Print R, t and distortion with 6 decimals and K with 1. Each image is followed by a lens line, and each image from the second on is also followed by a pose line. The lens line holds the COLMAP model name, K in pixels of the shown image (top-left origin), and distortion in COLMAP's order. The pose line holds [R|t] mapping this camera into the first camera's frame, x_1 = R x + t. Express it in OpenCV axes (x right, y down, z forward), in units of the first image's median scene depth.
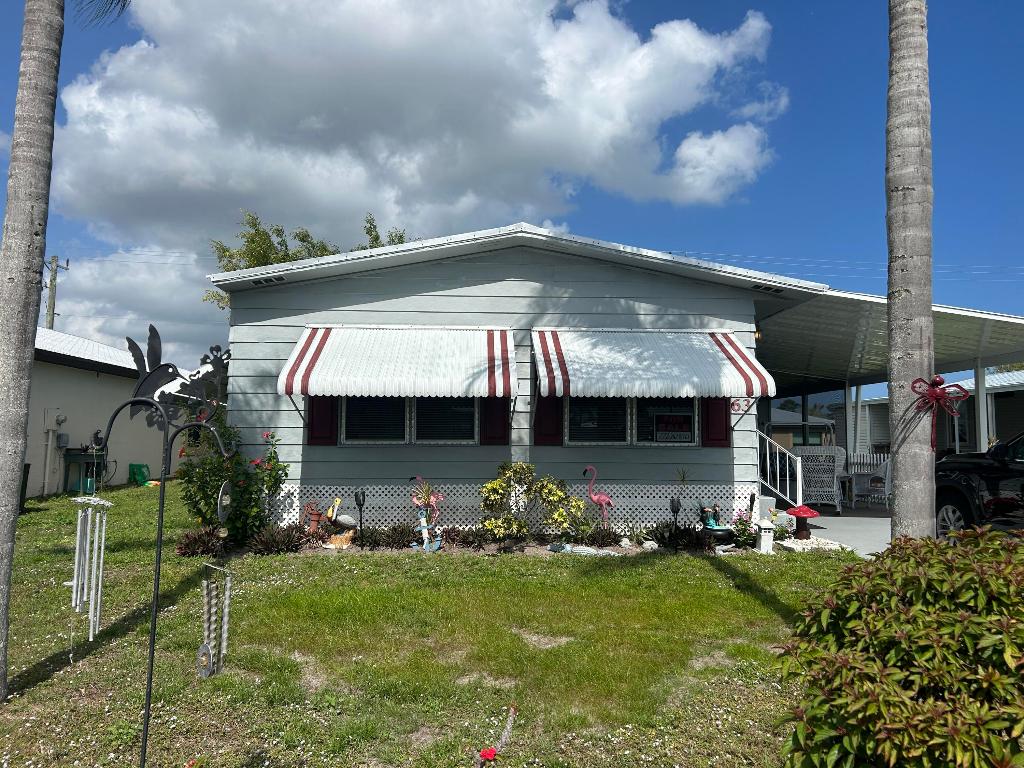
lens RADIAL K [[800.2, 0, 512.0], [0, 800.2, 390.4], [0, 0, 1]] dist [0.095809, -0.001417]
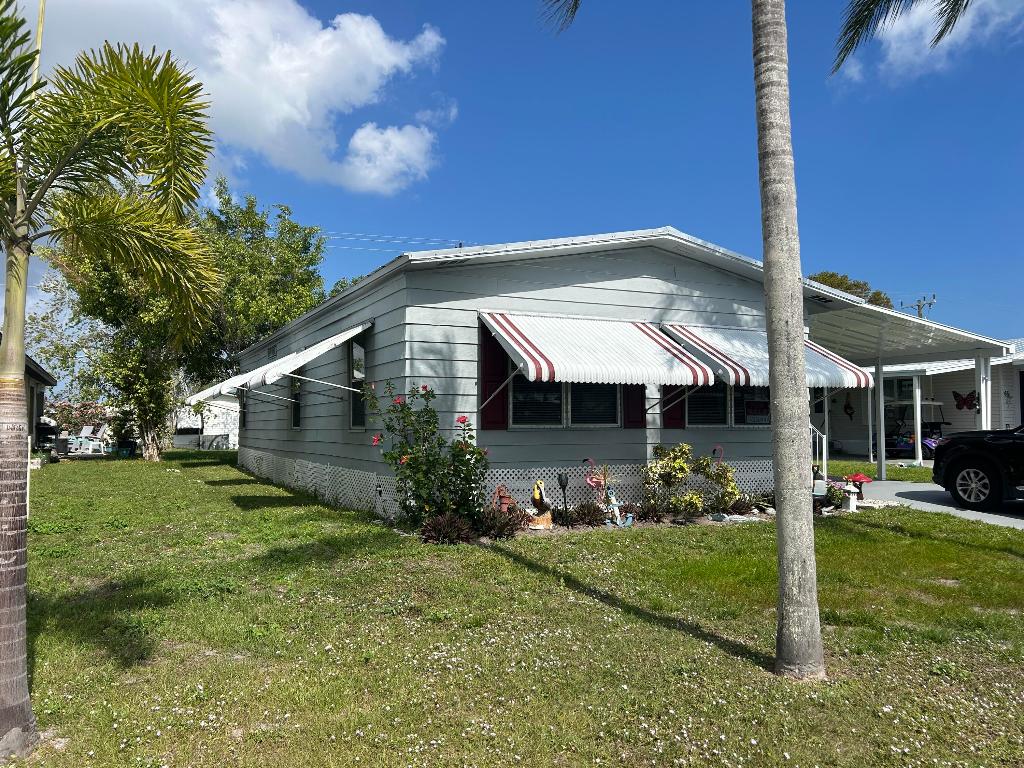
lens RADIAL K [[781.2, 0, 512.0], [0, 781.2, 384.0], [0, 0, 1]] dist [0.017674, 0.000288]
pose [[0.914874, 0.016244, 0.403413, -0.600043], [-0.021731, 0.999723, 0.009026, 0.001855], [-0.403154, -0.017024, 0.914974, 0.093131]]
